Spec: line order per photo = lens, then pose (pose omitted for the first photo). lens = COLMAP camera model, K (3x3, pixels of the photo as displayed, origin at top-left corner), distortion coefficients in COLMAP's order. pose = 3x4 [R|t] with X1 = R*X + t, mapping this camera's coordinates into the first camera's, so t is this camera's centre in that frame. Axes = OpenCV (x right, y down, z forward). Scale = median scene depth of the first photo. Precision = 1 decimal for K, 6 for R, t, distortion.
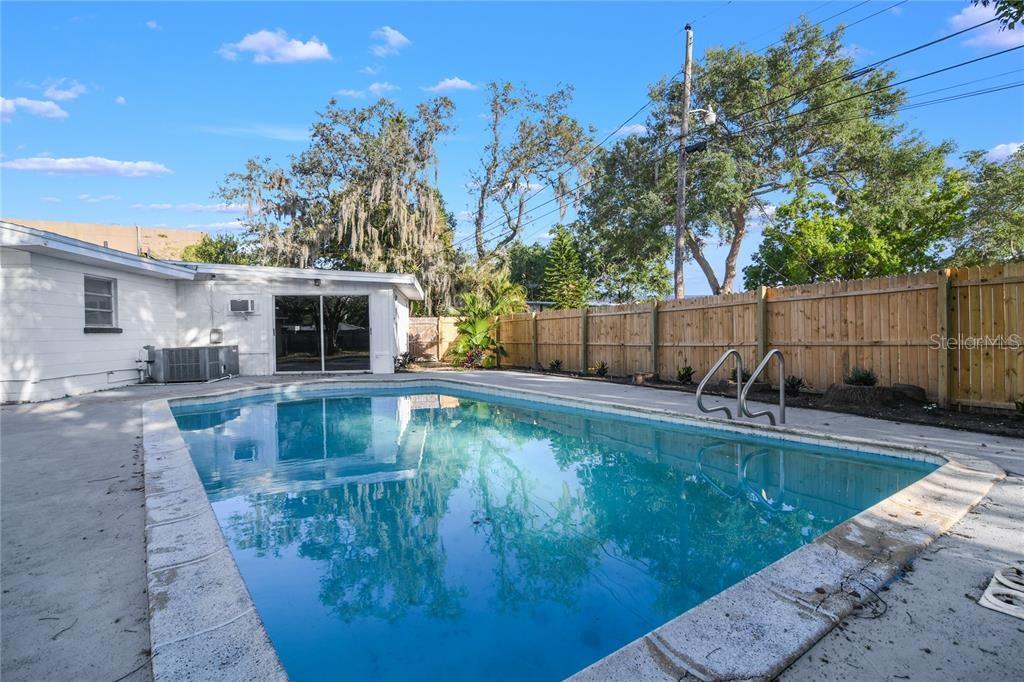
lens RADIAL K [[490.7, 0, 512.0], [0, 490.7, 341.0], [0, 0, 1]] dist [-0.016347, -0.001121]
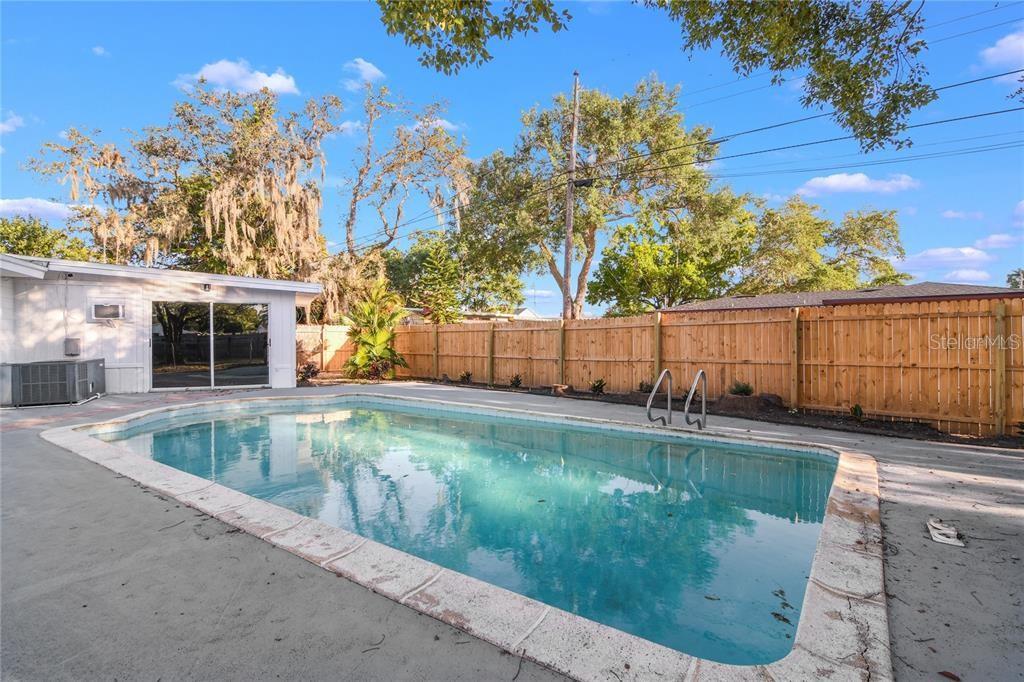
lens RADIAL K [[483.3, 0, 522.0], [0, 483.3, 344.7], [0, 0, 1]] dist [0.000364, -0.000546]
pose [[0.950415, 0.010874, 0.310794, -0.131542], [-0.009505, 0.999937, -0.005920, -0.016441], [-0.310839, 0.002672, 0.950459, -0.023516]]
